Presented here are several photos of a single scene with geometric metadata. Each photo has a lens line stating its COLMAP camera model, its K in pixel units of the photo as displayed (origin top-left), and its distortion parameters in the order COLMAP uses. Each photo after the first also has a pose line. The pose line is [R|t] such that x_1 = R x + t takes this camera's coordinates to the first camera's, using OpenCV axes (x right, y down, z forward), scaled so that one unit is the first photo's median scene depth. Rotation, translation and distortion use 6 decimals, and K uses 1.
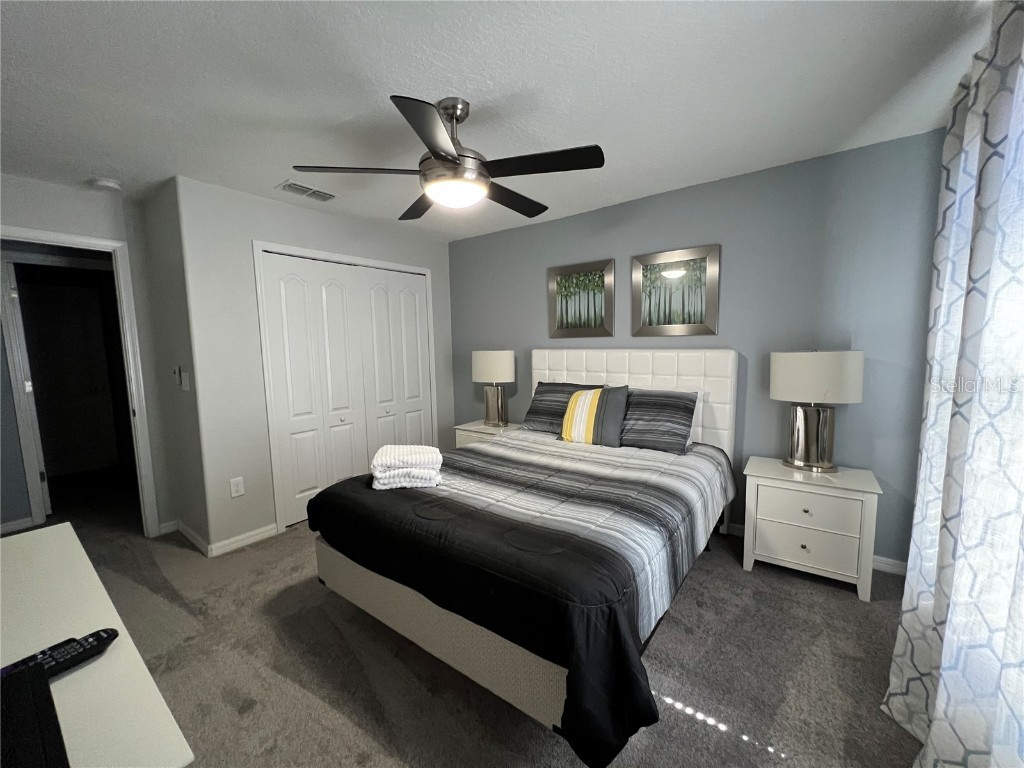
lens RADIAL K [[411.4, 0, 522.6], [0, 411.4, 394.1], [0, 0, 1]] dist [0.000360, 0.000155]
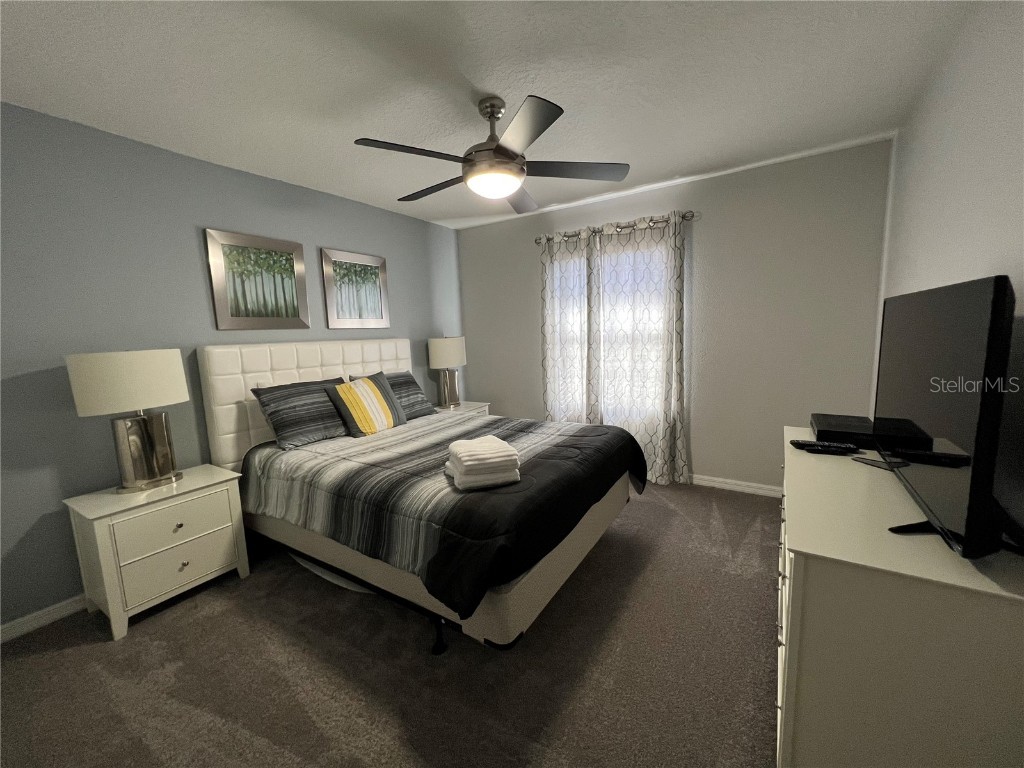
lens RADIAL K [[411.4, 0, 520.0], [0, 411.4, 378.9], [0, 0, 1]] dist [0.000360, 0.000155]
pose [[-0.078051, -0.090635, 0.992821, -0.732235], [0.163915, 0.981140, 0.102455, -0.045270], [-0.983382, 0.170735, -0.061723, 0.602516]]
